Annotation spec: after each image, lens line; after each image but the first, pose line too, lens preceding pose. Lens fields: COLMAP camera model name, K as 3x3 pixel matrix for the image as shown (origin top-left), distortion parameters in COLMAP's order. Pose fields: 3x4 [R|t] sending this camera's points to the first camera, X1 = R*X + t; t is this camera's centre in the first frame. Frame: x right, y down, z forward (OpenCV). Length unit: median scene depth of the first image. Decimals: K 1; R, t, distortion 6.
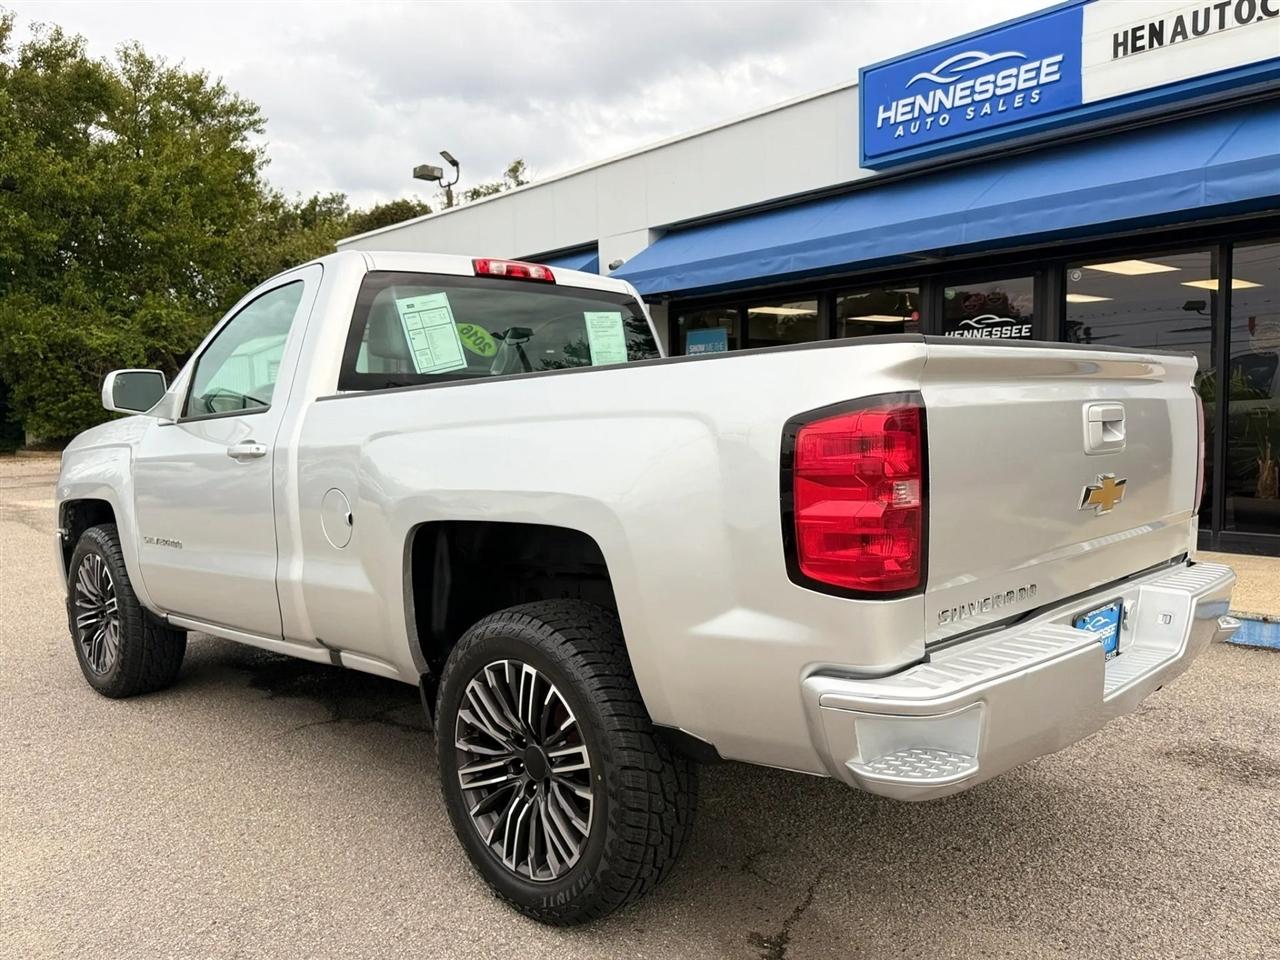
lens RADIAL K [[1055.4, 0, 616.9], [0, 1055.4, 479.6], [0, 0, 1]] dist [0.000226, -0.010253]
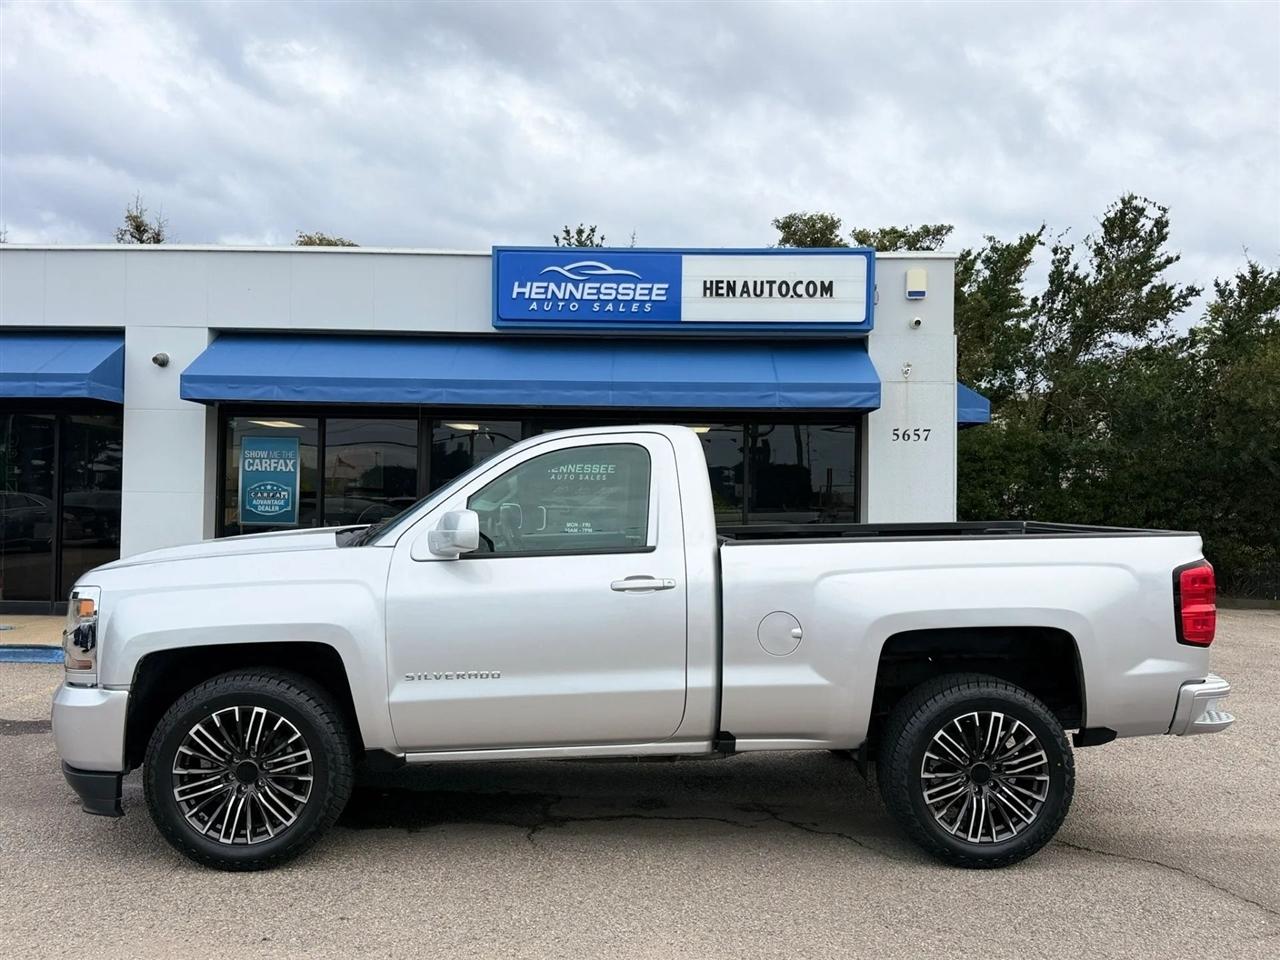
lens RADIAL K [[1035.1, 0, 639.5], [0, 1035.1, 483.4], [0, 0, 1]] dist [0.095478, -0.176116]
pose [[0.647732, 0.040138, 0.760810, -0.712644], [0.021284, 0.997268, -0.070733, -0.033276], [-0.761571, 0.062009, 0.645109, 0.137295]]
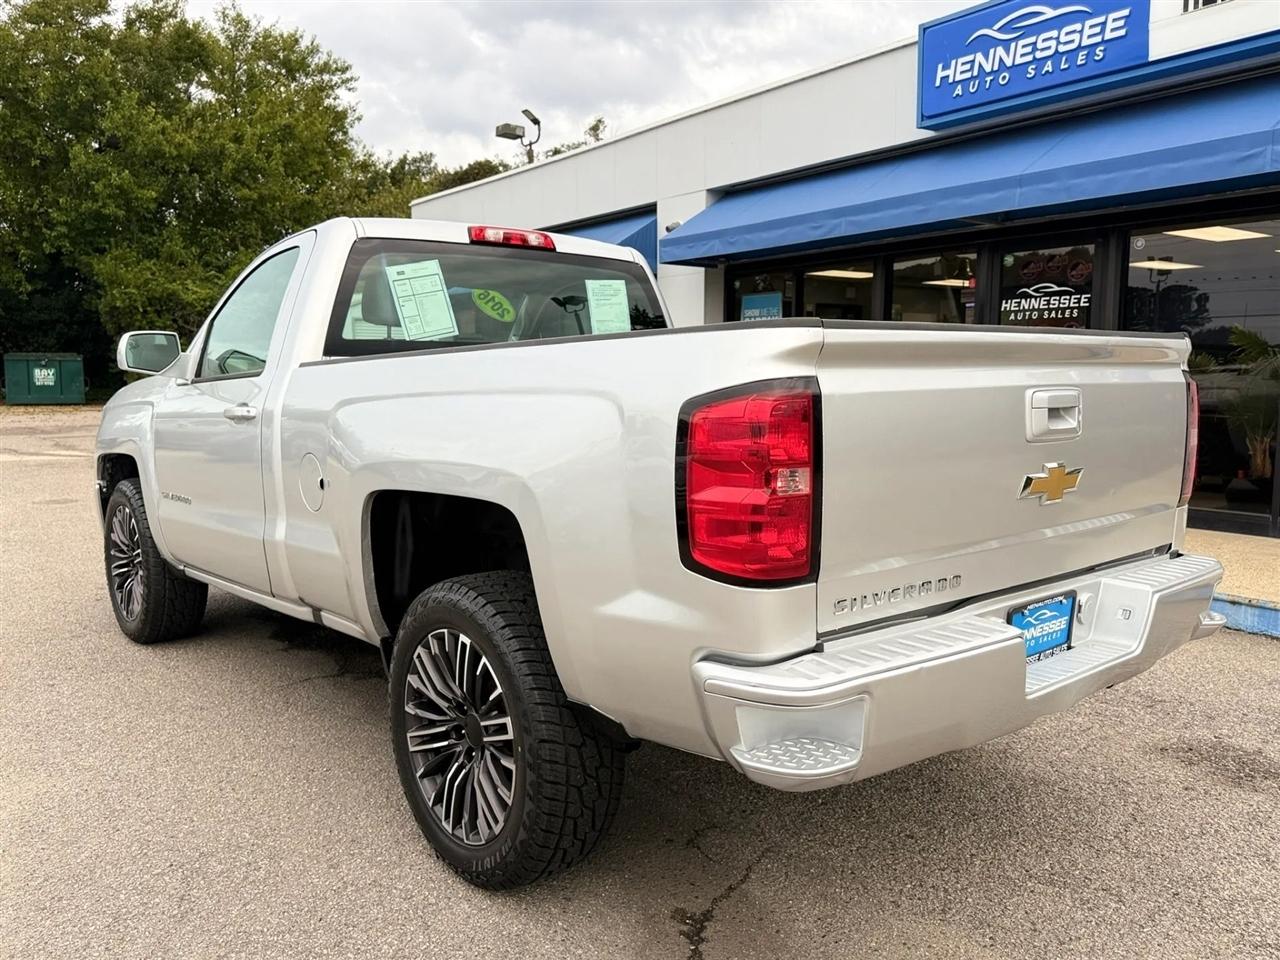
lens RADIAL K [[1051.9, 0, 610.5], [0, 1051.9, 479.1], [0, 0, 1]] dist [-0.000580, -0.007722]
pose [[0.995564, 0.028250, -0.089749, 0.058683], [-0.024816, 0.998925, 0.039144, -0.006970], [0.090758, -0.036743, 0.995195, 0.004599]]
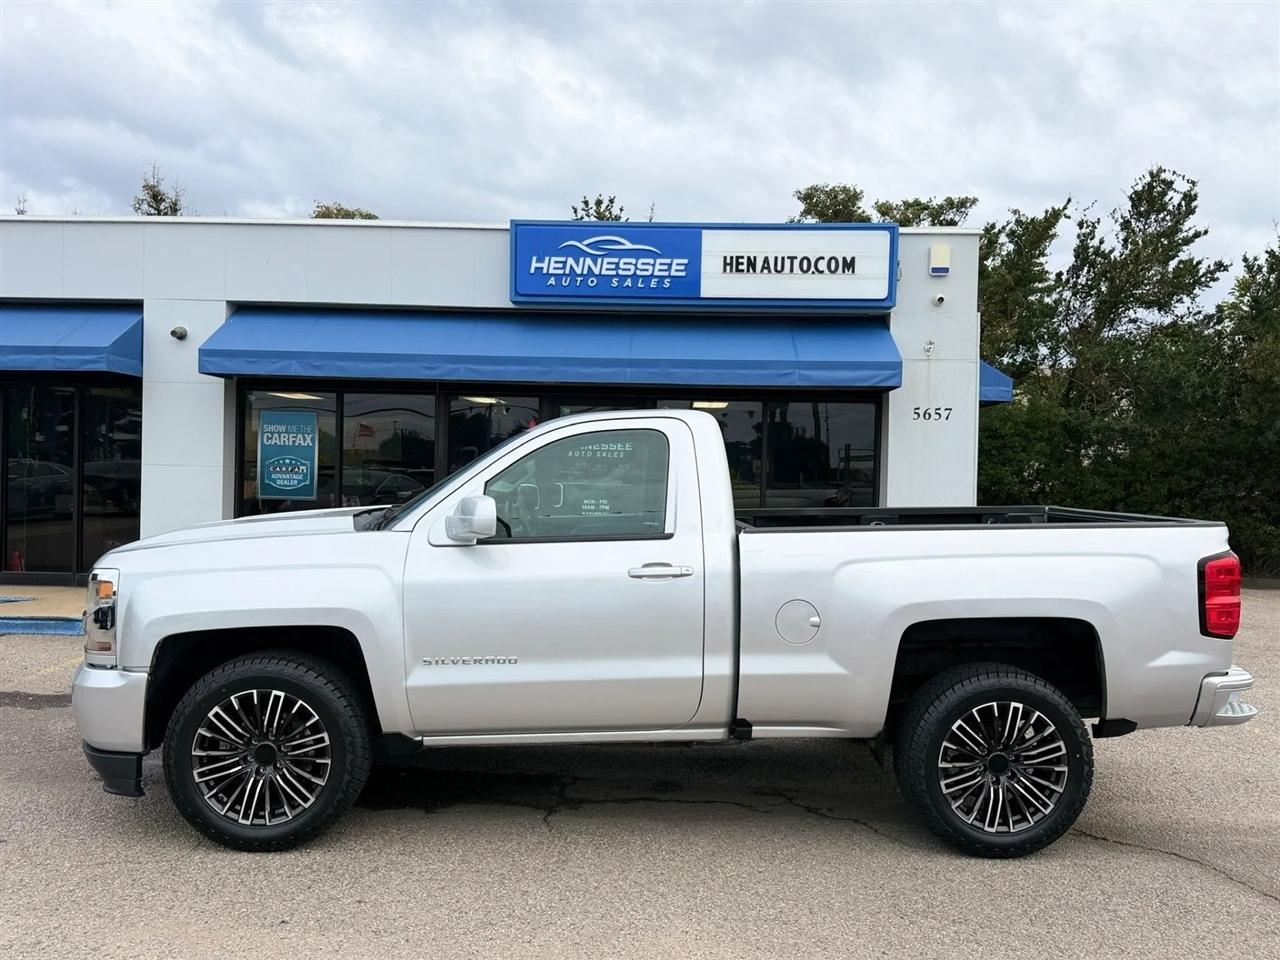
lens RADIAL K [[1035.1, 0, 639.5], [0, 1035.1, 483.4], [0, 0, 1]] dist [0.095478, -0.176116]
pose [[0.659584, 0.023681, 0.751258, -0.709701], [0.012327, 0.999028, -0.042314, -0.044028], [-0.751530, 0.037170, 0.658651, 0.140999]]
